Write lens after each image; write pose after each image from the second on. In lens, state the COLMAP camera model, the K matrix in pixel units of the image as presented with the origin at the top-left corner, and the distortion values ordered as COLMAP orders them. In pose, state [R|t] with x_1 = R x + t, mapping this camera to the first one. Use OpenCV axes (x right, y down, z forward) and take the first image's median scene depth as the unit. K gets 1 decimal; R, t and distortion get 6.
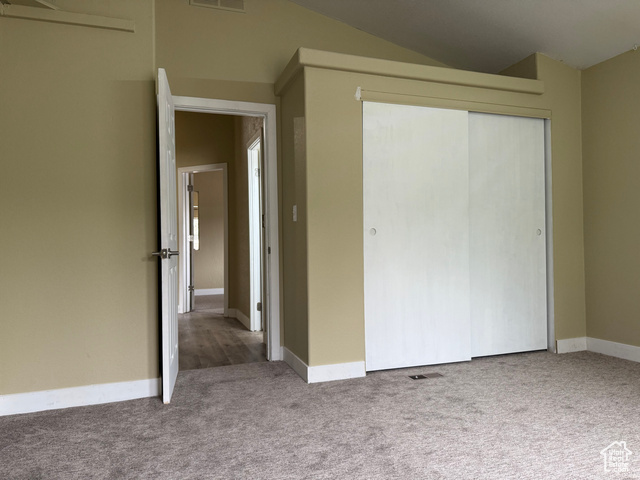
lens RADIAL K [[452.1, 0, 320.0], [0, 452.1, 240.0], [0, 0, 1]] dist [0.107059, -0.140100]
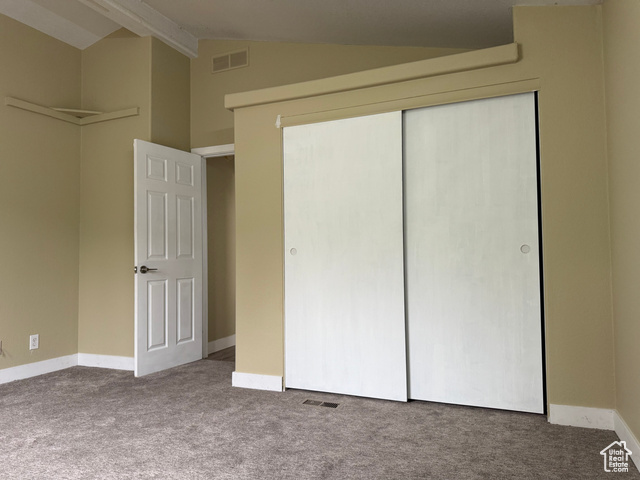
lens RADIAL K [[452.1, 0, 320.0], [0, 452.1, 240.0], [0, 0, 1]] dist [0.107059, -0.140100]
pose [[0.735103, -0.020508, -0.677645, 0.858349], [0.008237, 0.999739, -0.021320, -0.022079], [0.677905, 0.010091, 0.735080, 0.287183]]
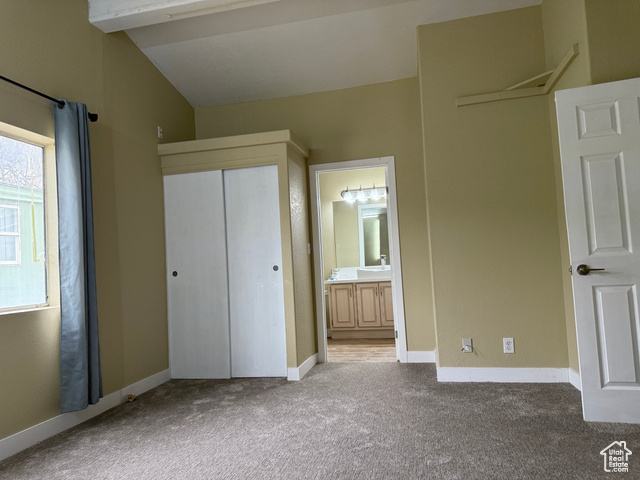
lens RADIAL K [[452.1, 0, 320.0], [0, 452.1, 240.0], [0, 0, 1]] dist [0.107059, -0.140100]
pose [[-0.524115, -0.003791, -0.851639, 0.682117], [0.069656, 0.996449, -0.047304, -0.022326], [0.848794, -0.084115, -0.521990, 0.887223]]
